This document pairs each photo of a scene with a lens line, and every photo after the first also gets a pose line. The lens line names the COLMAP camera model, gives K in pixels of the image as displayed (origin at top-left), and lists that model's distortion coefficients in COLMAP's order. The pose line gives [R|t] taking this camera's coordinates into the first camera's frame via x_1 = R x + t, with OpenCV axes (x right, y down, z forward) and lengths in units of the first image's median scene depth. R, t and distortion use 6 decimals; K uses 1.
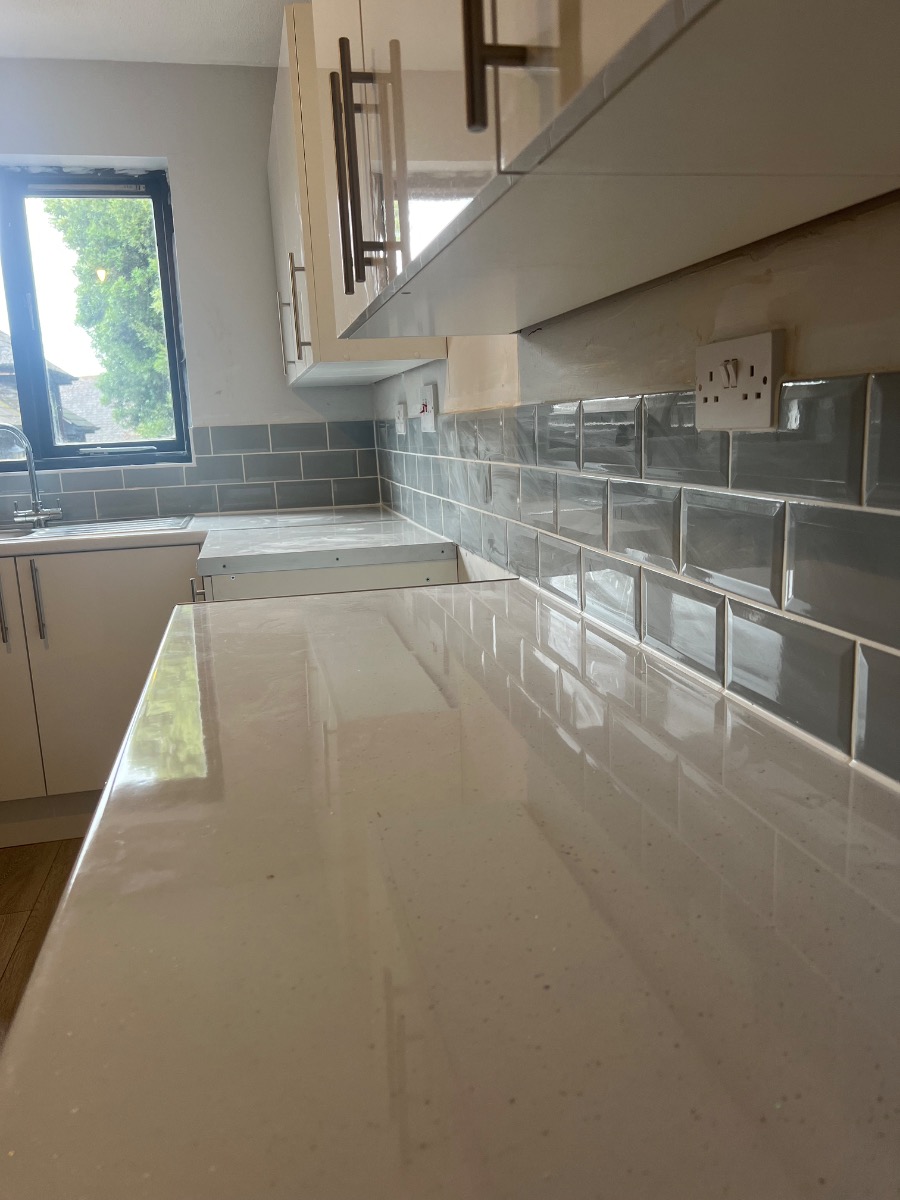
lens RADIAL K [[902.4, 0, 461.0], [0, 902.4, 603.9], [0, 0, 1]] dist [0.022063, -0.015955]
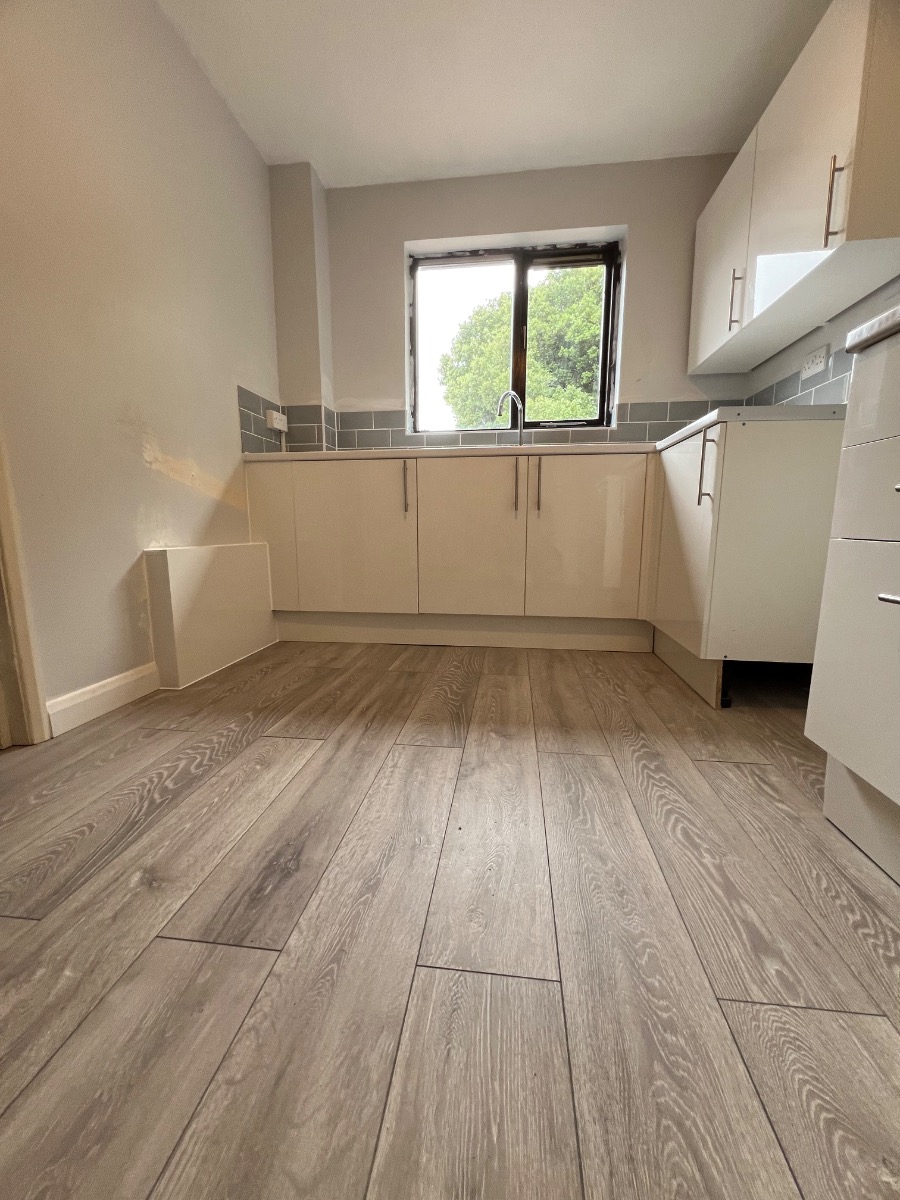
lens RADIAL K [[478.8, 0, 452.5], [0, 478.8, 597.1], [0, 0, 1]] dist [-0.000704, 0.000499]
pose [[0.935872, 0.094784, -0.339352, -0.253604], [-0.107225, 0.994071, -0.018055, 0.178818], [0.335628, 0.053284, 0.940486, 0.155467]]
